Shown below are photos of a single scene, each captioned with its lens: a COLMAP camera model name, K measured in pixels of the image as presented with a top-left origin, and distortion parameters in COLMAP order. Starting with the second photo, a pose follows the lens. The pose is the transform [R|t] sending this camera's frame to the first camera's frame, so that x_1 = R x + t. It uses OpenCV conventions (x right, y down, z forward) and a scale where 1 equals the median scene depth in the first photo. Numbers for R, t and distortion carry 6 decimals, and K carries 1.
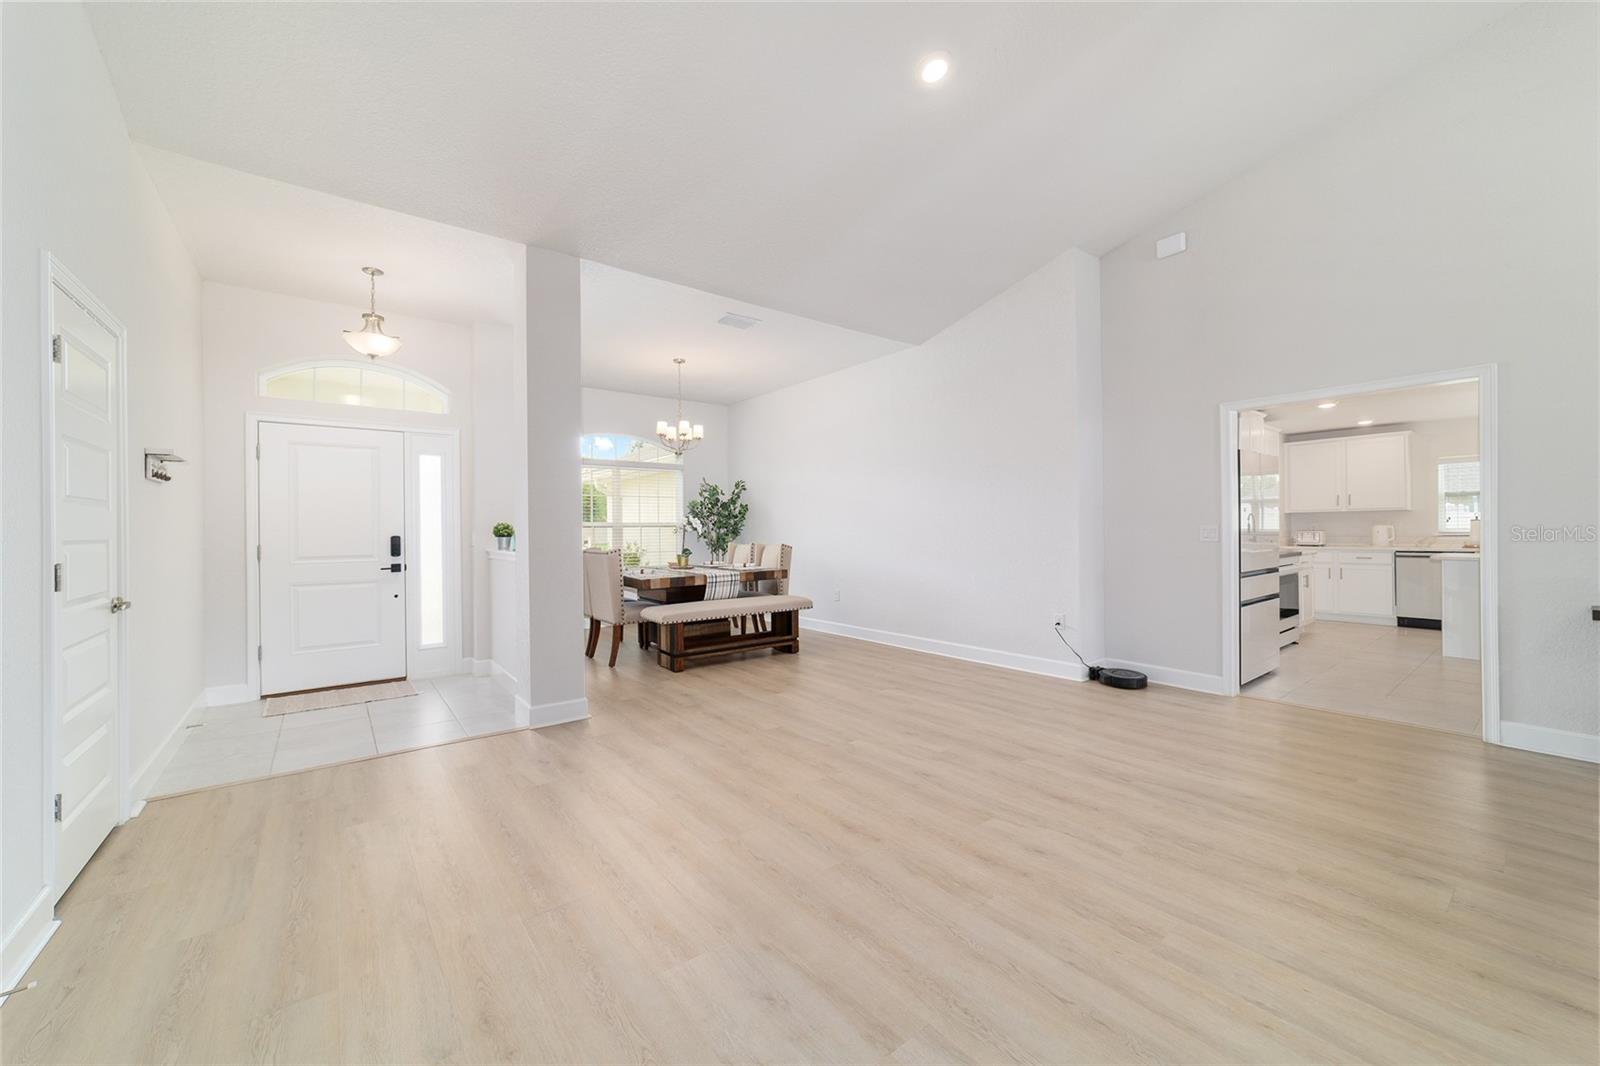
lens RADIAL K [[613.8, 0, 800.0], [0, 613.8, 533.0], [0, 0, 1]] dist [-0.024560, 0.010909]
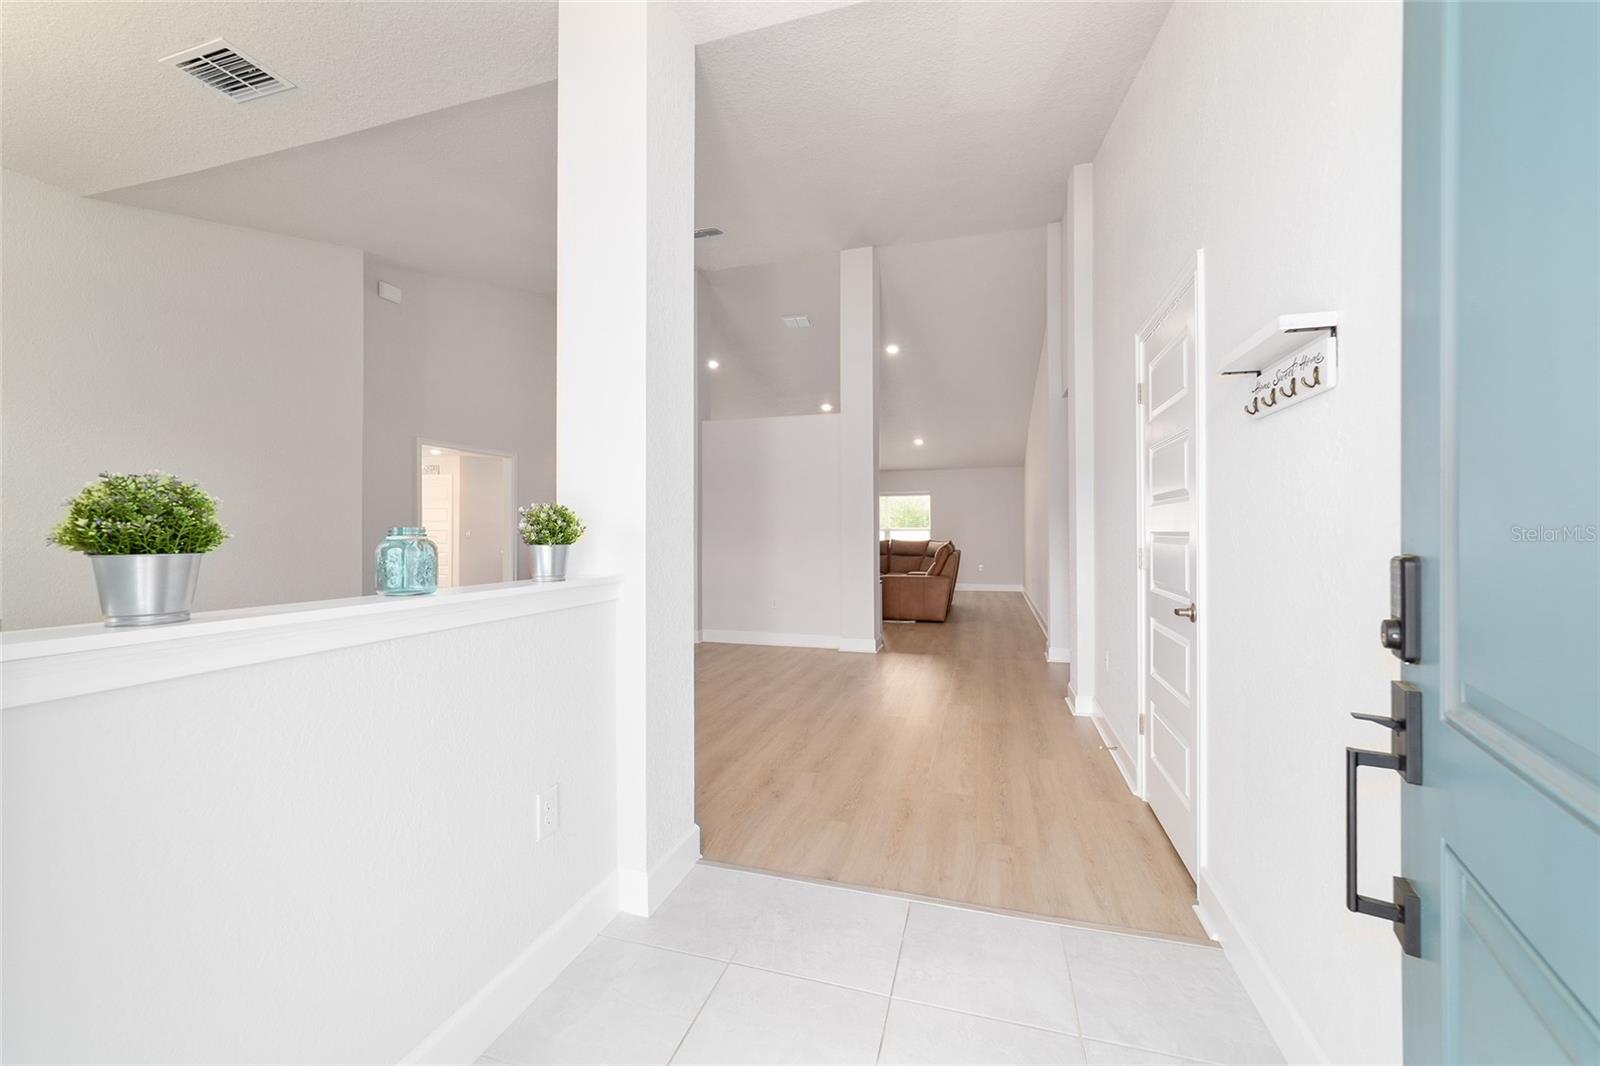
lens RADIAL K [[613.8, 0, 800.0], [0, 613.8, 533.0], [0, 0, 1]] dist [-0.024560, 0.010909]
pose [[-0.578426, 0.004984, 0.815720, -0.662357], [0.010162, 0.999948, 0.001097, 0.000990], [-0.815672, 0.008924, -0.578446, 0.846486]]
